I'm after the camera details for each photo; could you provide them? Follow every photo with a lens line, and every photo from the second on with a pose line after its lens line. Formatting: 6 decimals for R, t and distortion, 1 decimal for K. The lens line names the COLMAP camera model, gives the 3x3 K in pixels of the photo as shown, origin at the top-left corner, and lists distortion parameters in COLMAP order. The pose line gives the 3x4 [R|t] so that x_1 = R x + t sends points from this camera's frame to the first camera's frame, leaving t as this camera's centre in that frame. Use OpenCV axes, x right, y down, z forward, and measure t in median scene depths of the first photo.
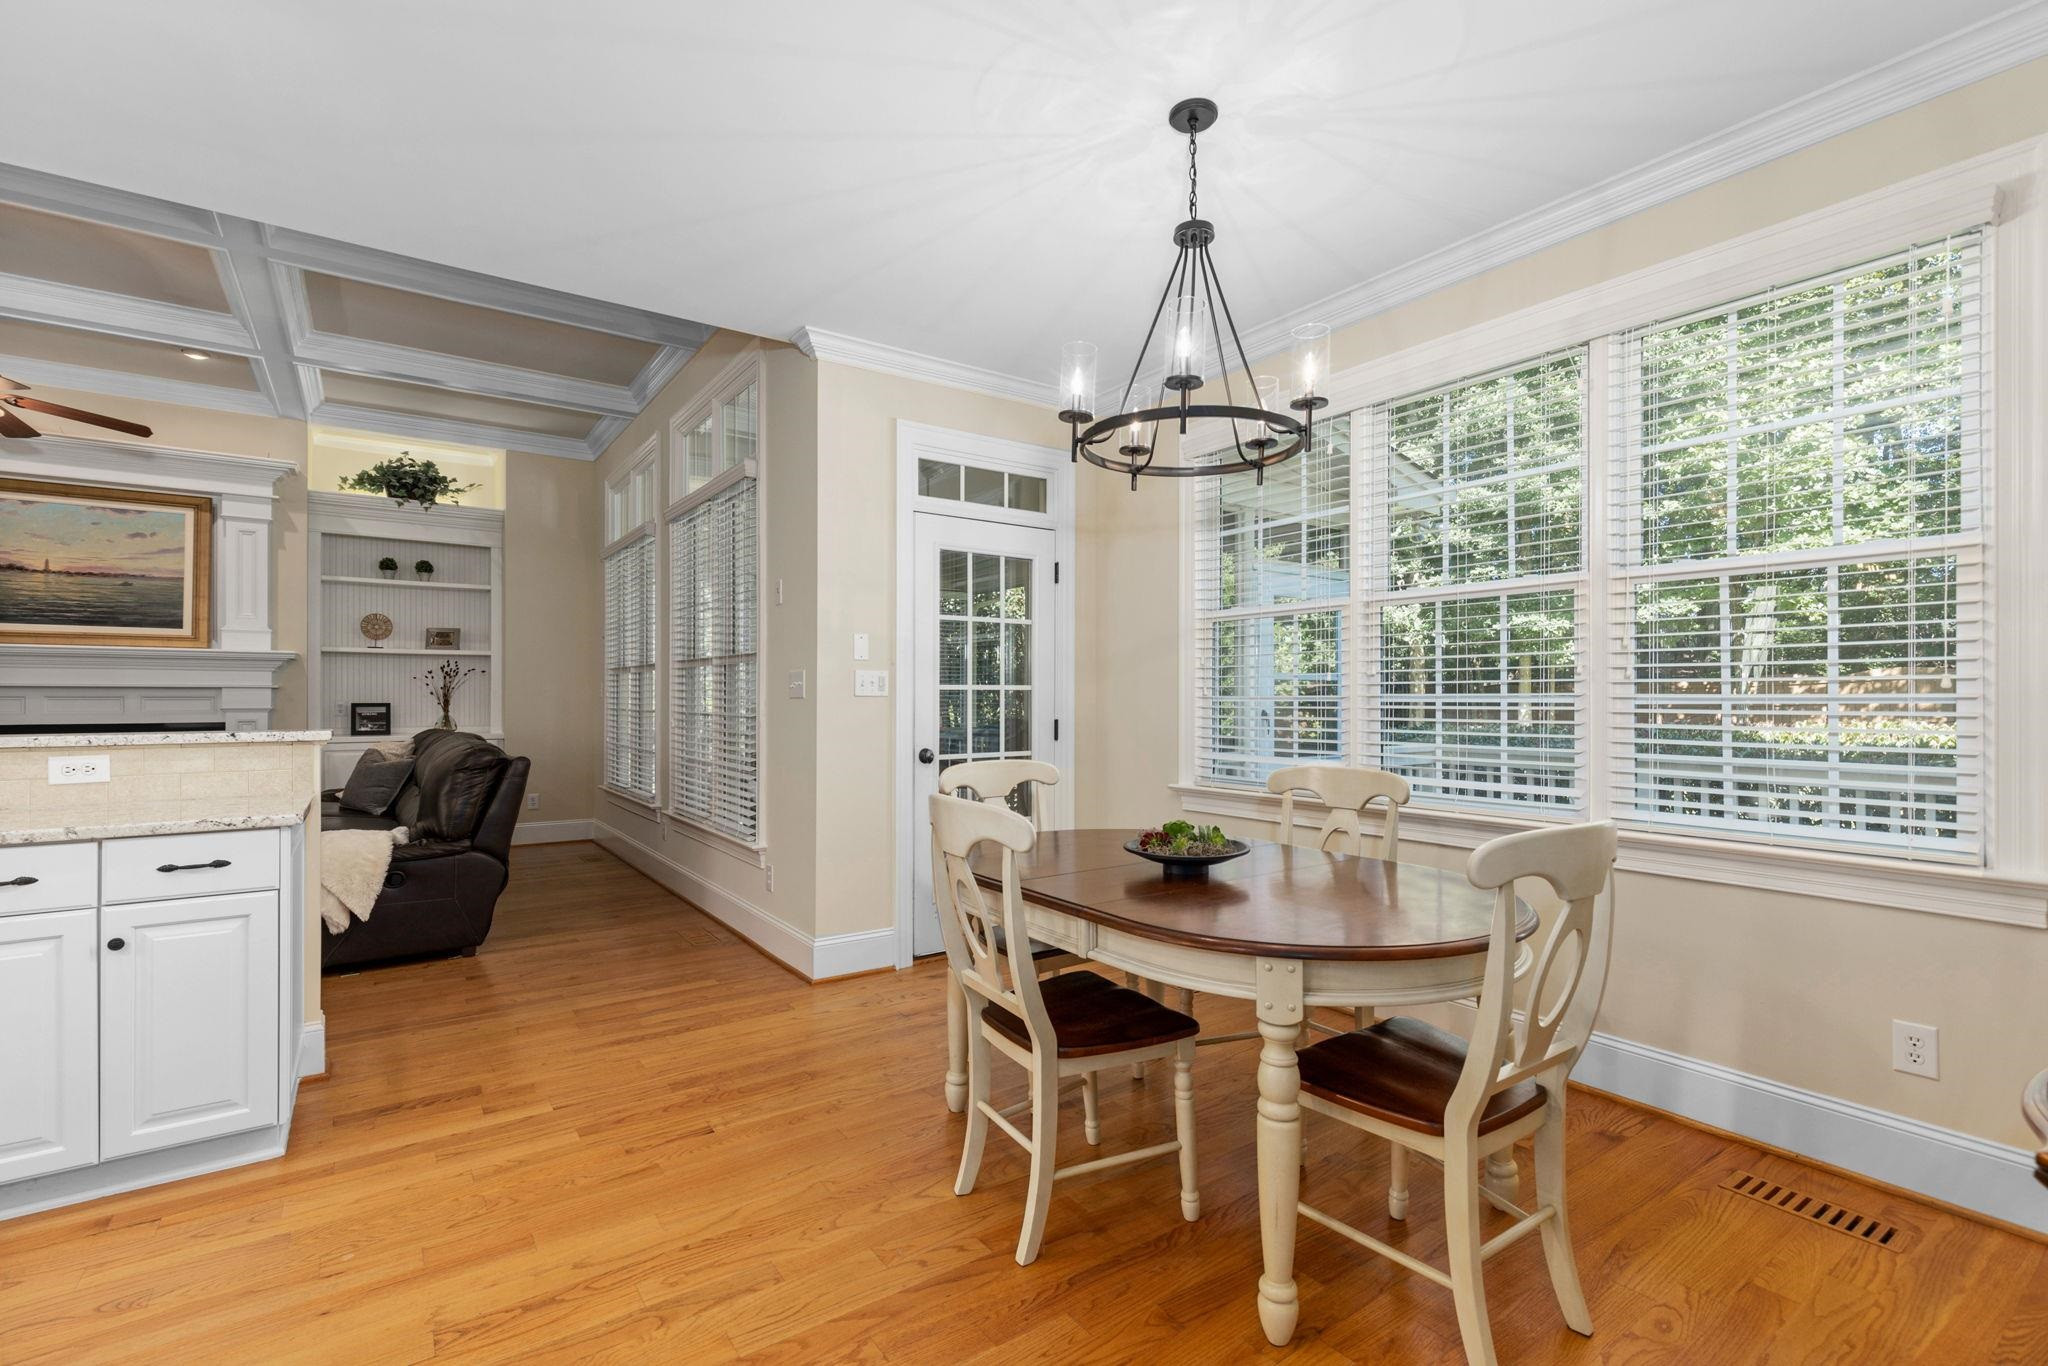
lens RADIAL K [[924.9, 0, 1025.6], [0, 924.9, 685.8], [0, 0, 1]] dist [0.002225, -0.000134]
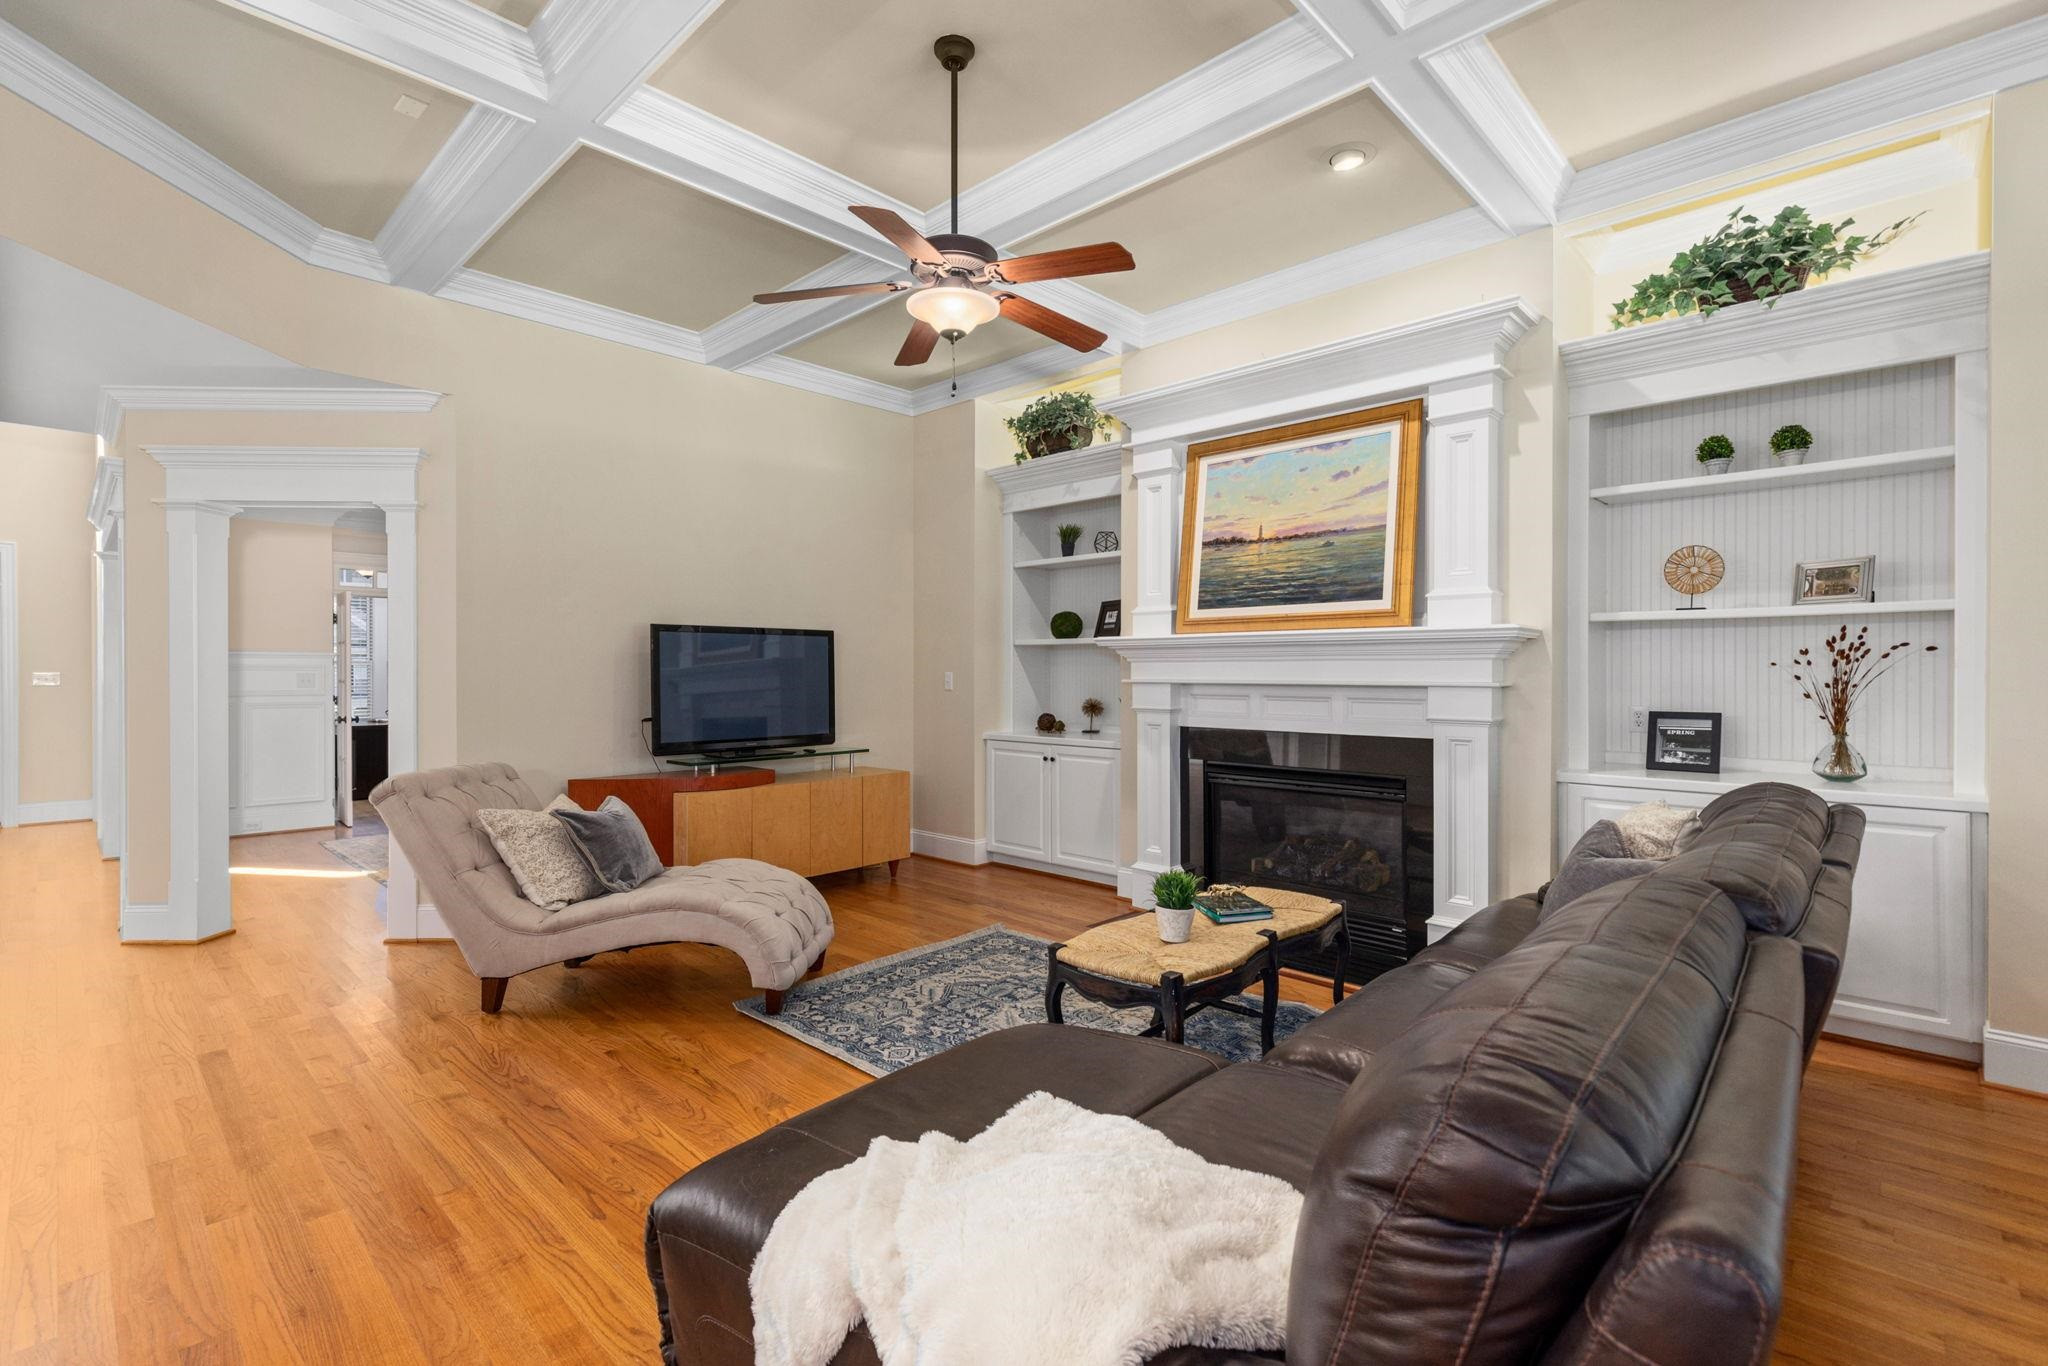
lens RADIAL K [[924.9, 0, 1025.6], [0, 924.9, 685.8], [0, 0, 1]] dist [0.002225, -0.000134]
pose [[0.188270, 0.015266, -0.981999, -0.271894], [0.015171, 0.999715, 0.018450, -0.013997], [0.982000, -0.018372, 0.187985, 0.571930]]
